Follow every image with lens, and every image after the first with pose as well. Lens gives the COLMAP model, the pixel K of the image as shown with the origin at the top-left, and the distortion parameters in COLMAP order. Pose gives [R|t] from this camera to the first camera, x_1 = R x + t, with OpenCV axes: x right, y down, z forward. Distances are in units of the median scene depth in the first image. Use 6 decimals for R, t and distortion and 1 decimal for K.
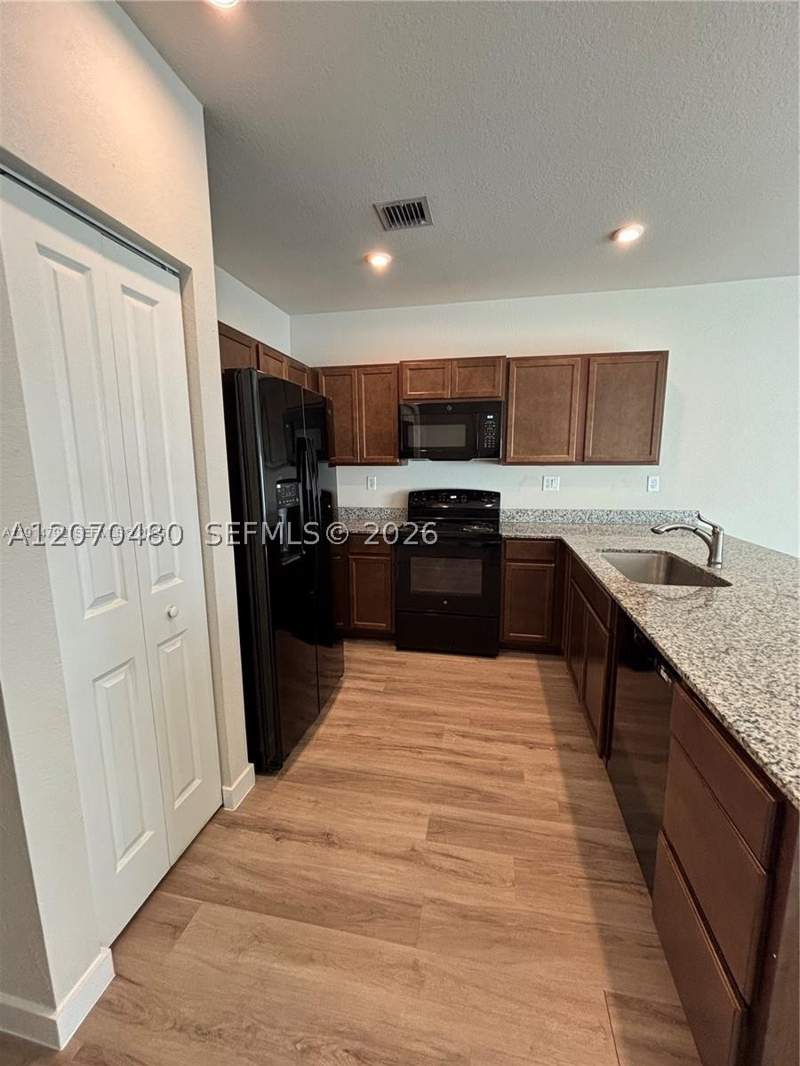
lens RADIAL K [[434.6, 0, 404.0], [0, 434.6, 534.4], [0, 0, 1]] dist [-0.001085, 0.001498]
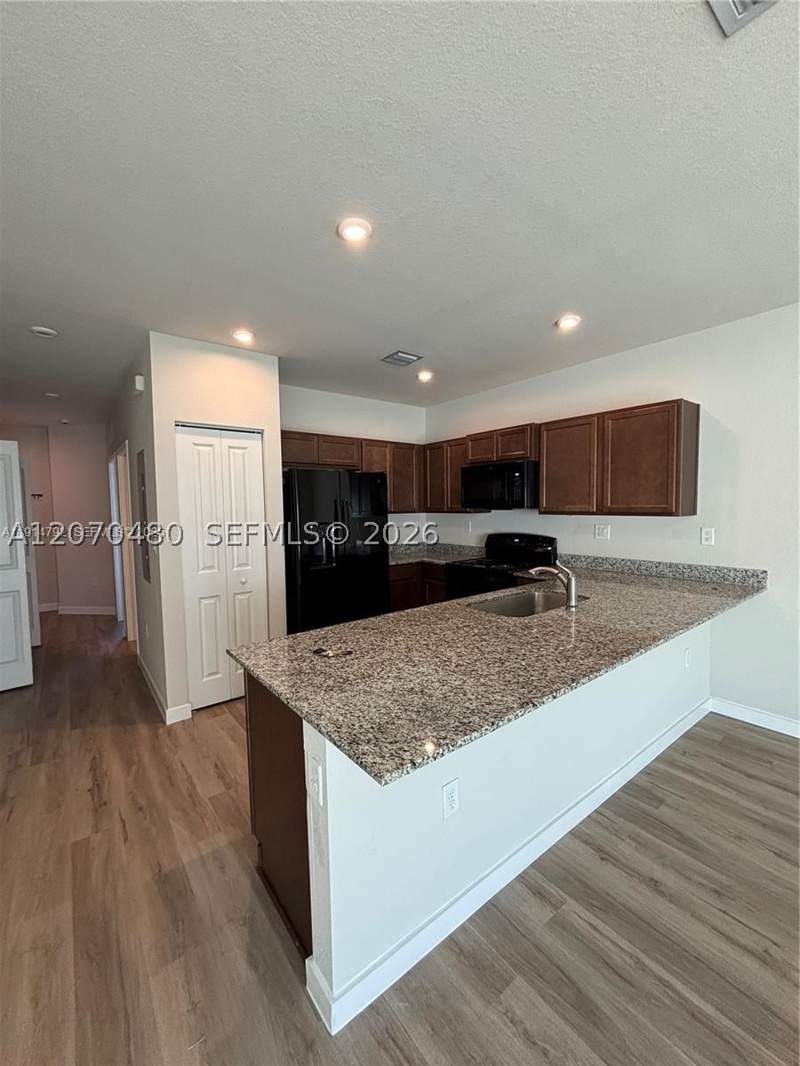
lens RADIAL K [[434.6, 0, 405.2], [0, 434.6, 534.9], [0, 0, 1]] dist [-0.001085, 0.001498]
pose [[0.761226, 0.040486, -0.647222, 0.734318], [-0.100308, 0.993388, -0.055836, -0.006458], [0.640682, 0.107426, 0.760254, -0.089658]]
